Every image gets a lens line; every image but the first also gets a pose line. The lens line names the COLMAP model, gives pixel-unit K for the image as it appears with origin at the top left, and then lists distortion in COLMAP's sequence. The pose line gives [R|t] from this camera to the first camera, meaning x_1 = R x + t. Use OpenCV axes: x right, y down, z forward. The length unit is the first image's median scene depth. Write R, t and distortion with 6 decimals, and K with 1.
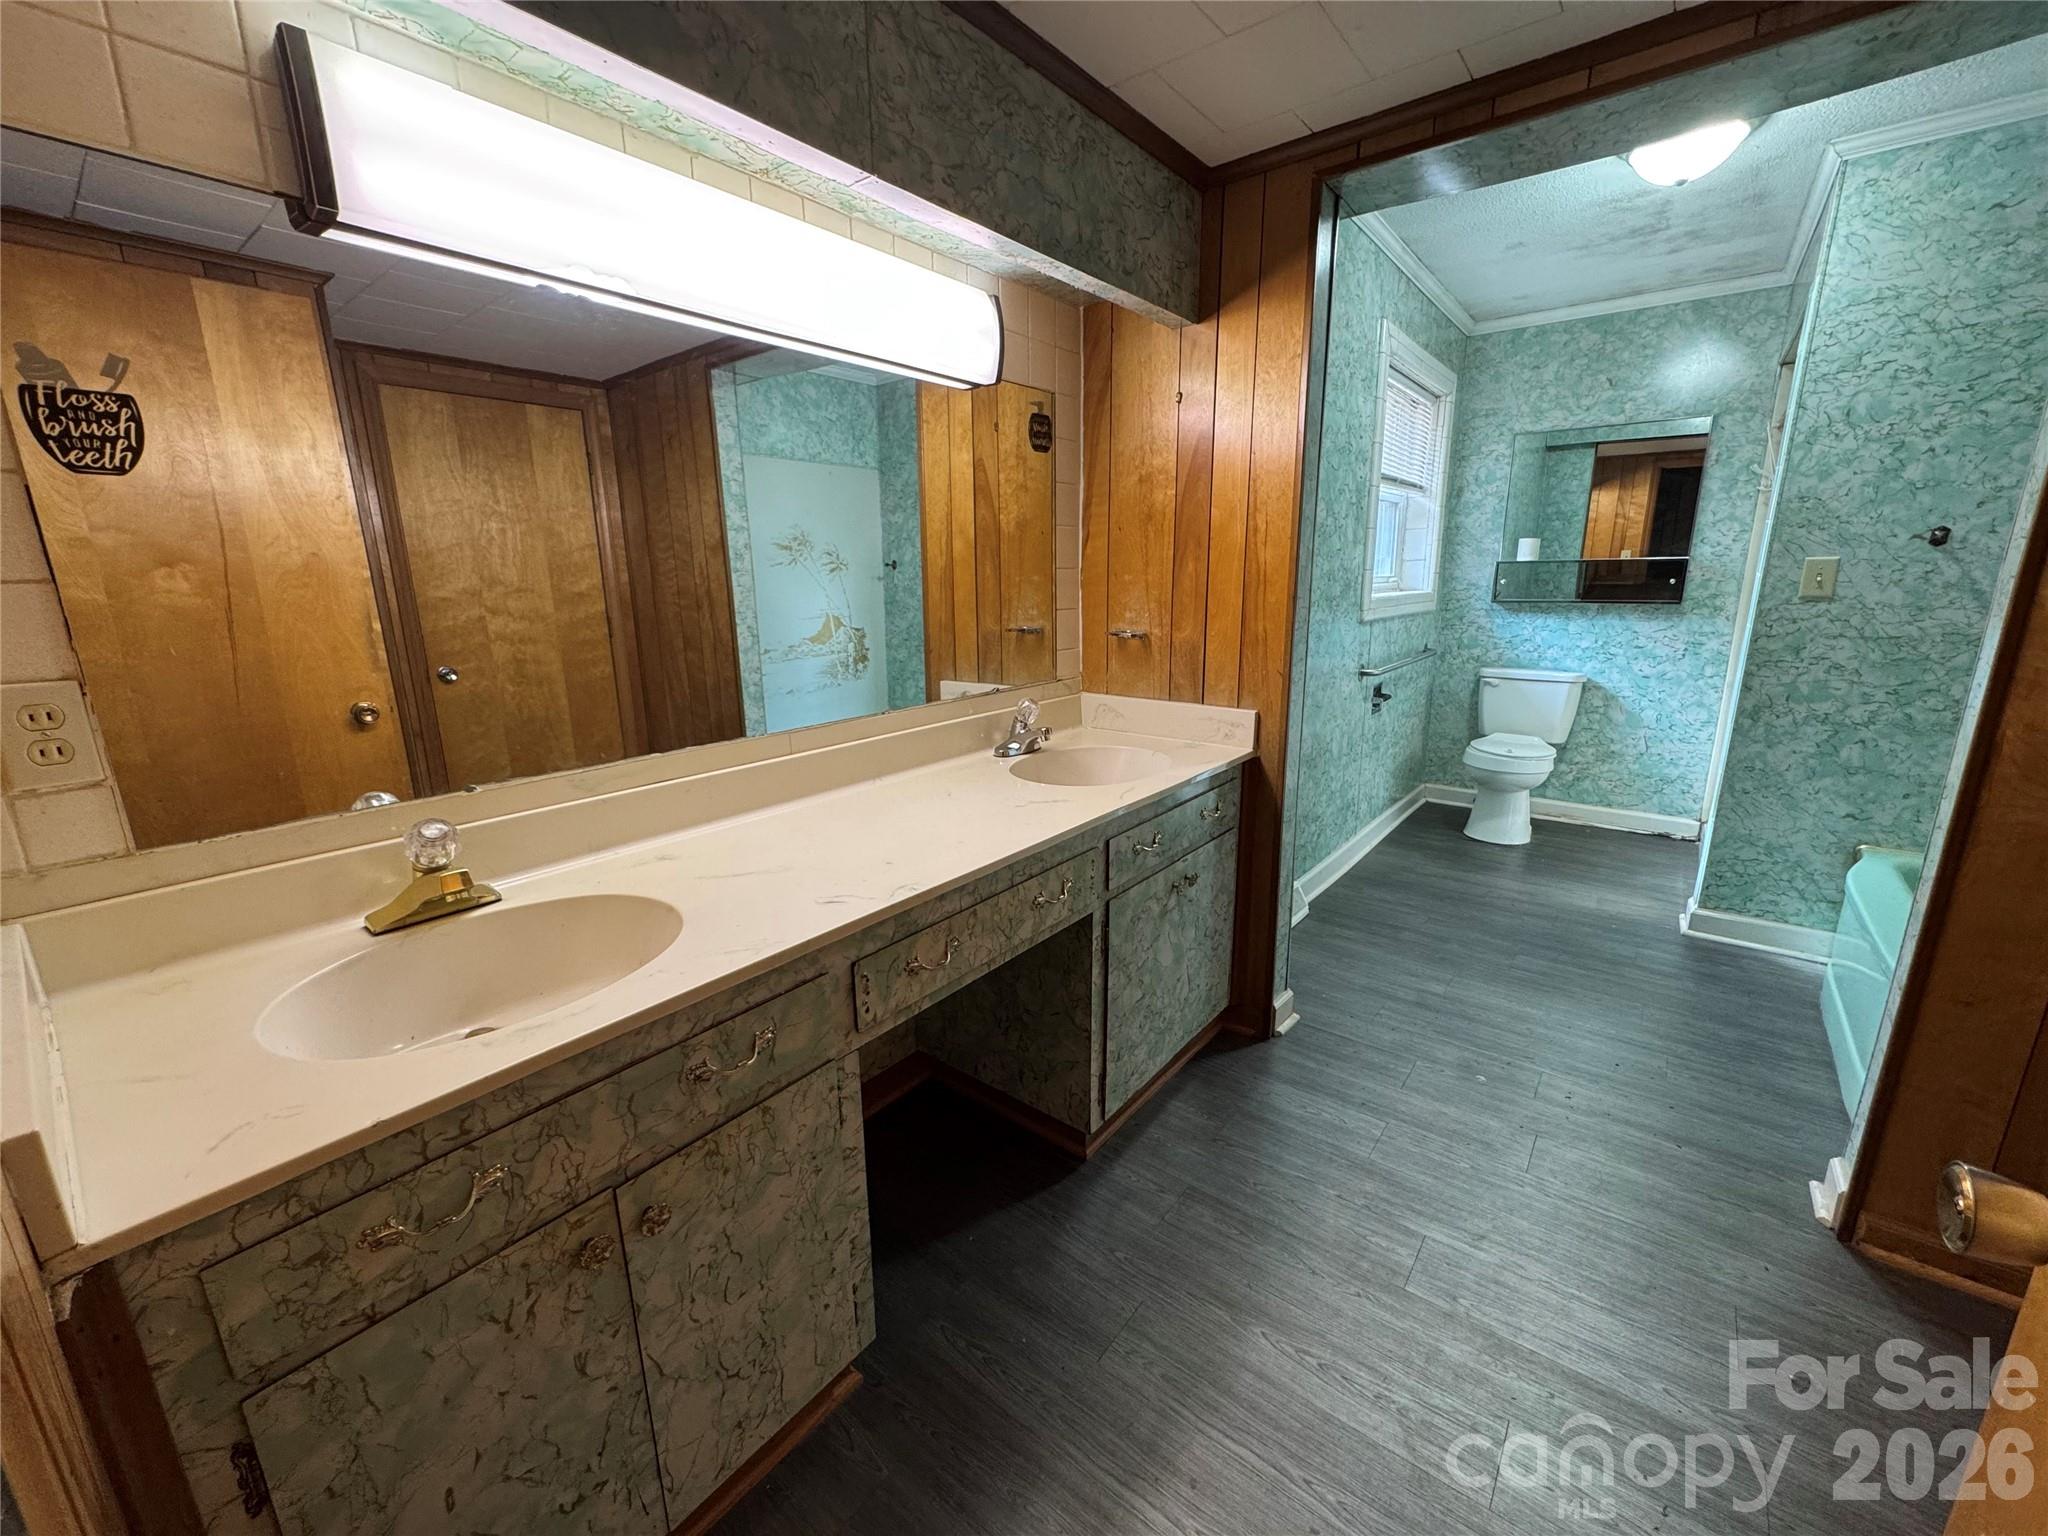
lens RADIAL K [[814.8, 0, 1020.9], [0, 814.8, 770.4], [0, 0, 1]] dist [-0.003259, 0.000017]
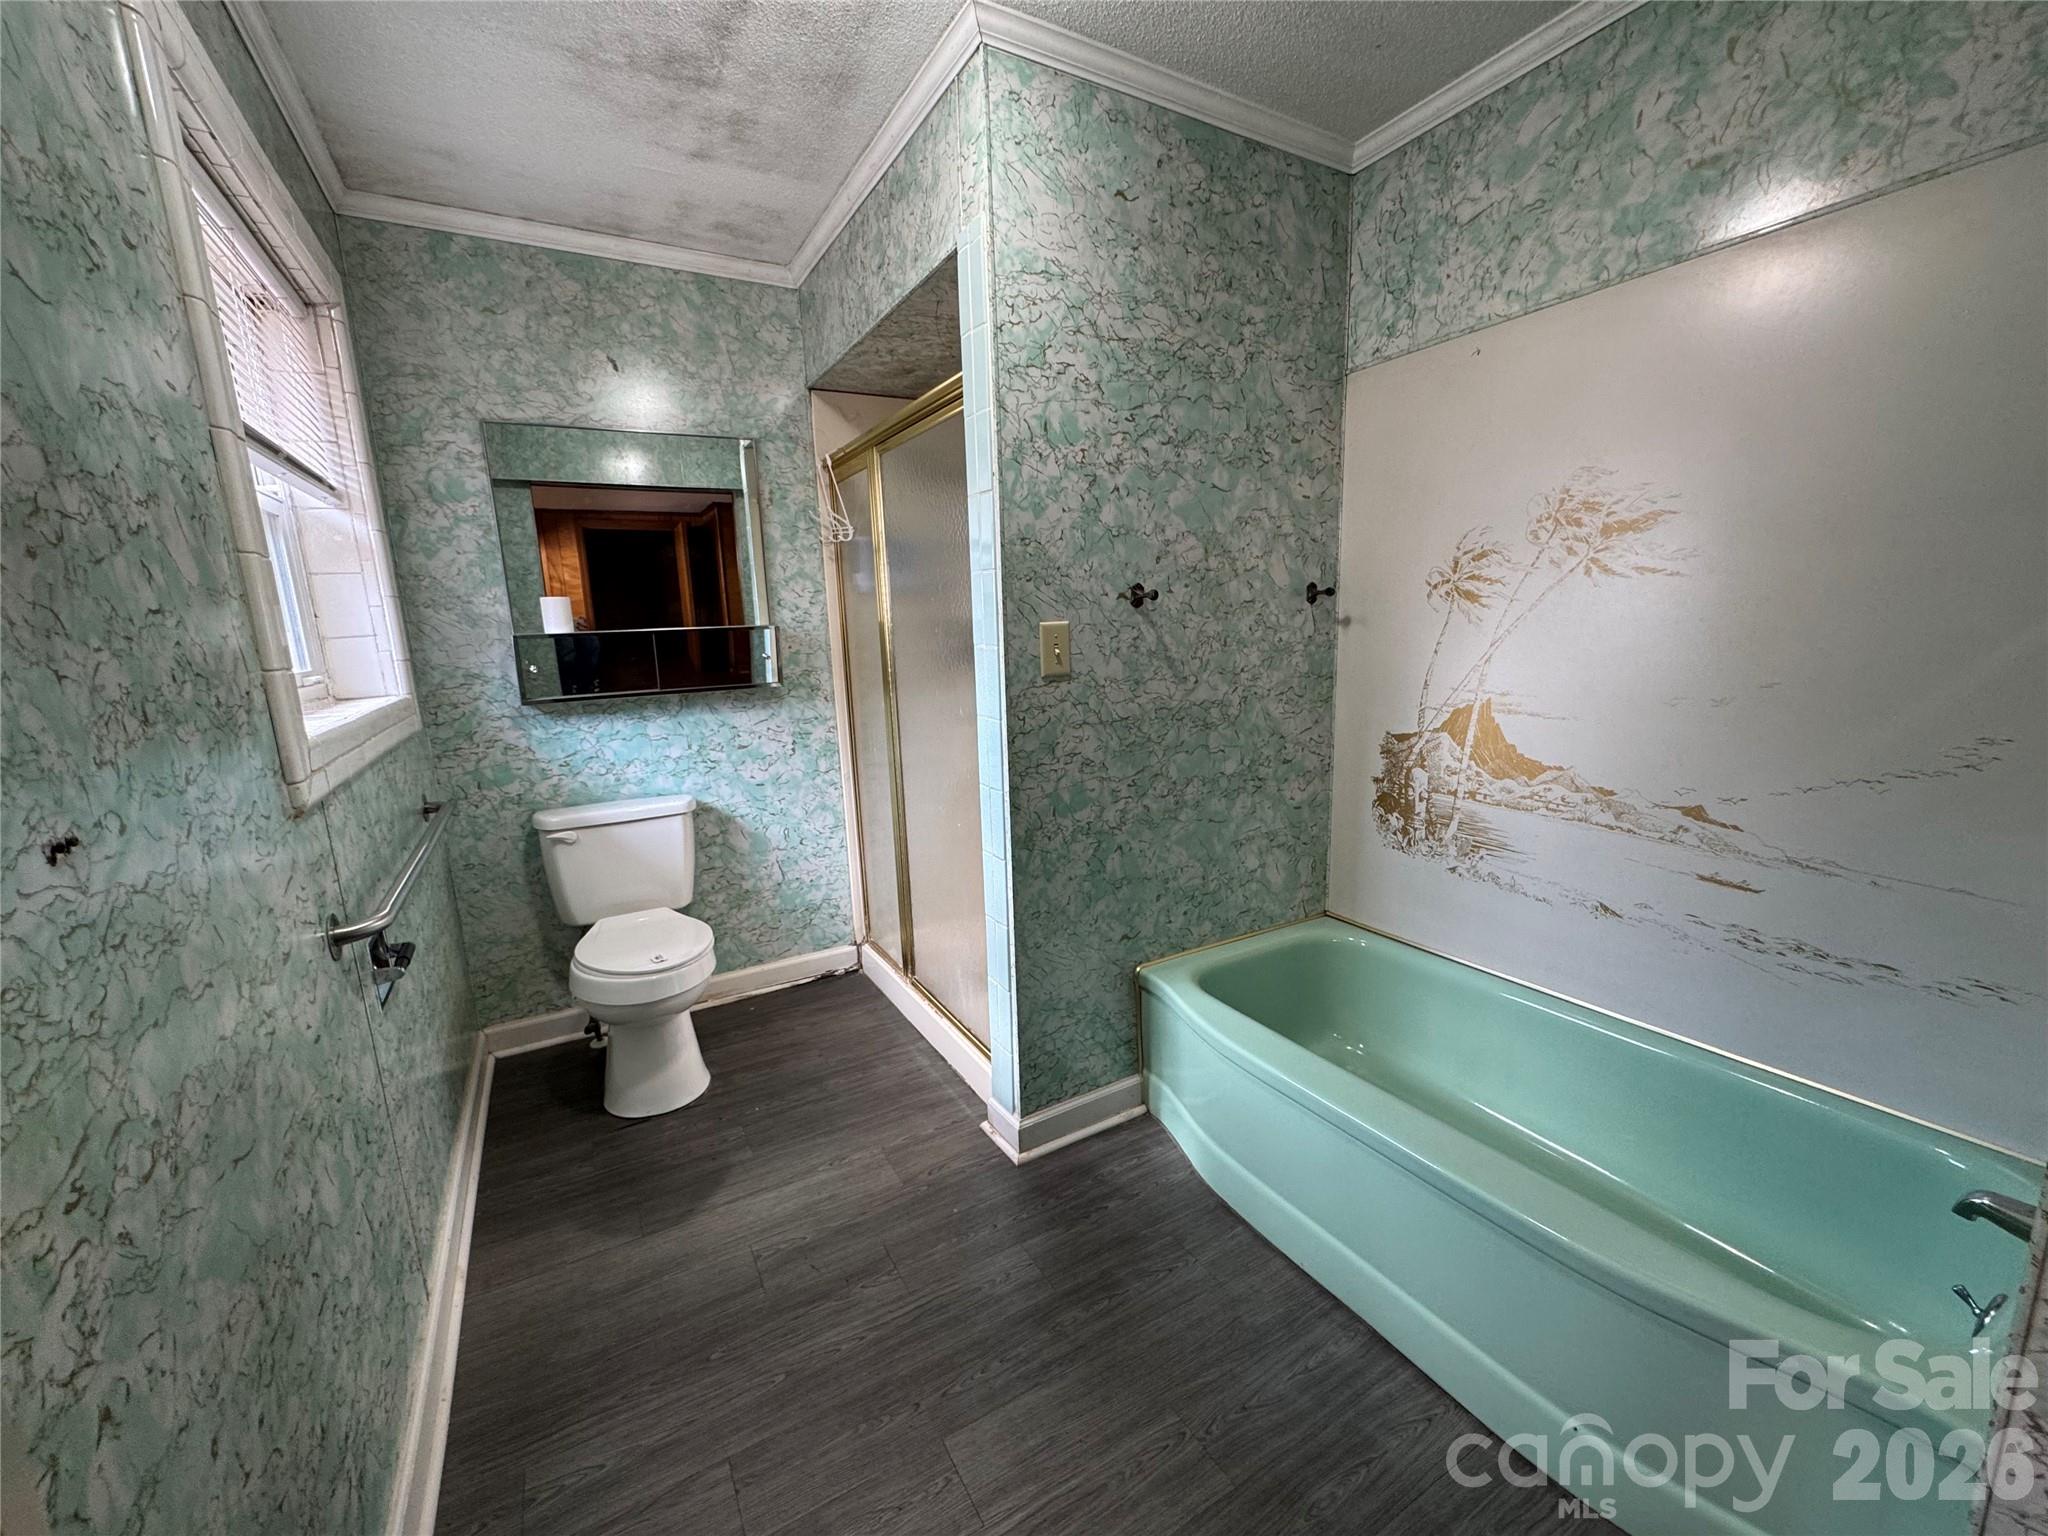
lens RADIAL K [[814.8, 0, 1020.9], [0, 814.8, 770.4], [0, 0, 1]] dist [-0.003259, 0.000017]
pose [[0.366523, -0.172924, 0.914198, 0.198049], [0.246491, 0.965515, 0.083807, -0.141636], [-0.897164, 0.194624, 0.396508, 0.533416]]
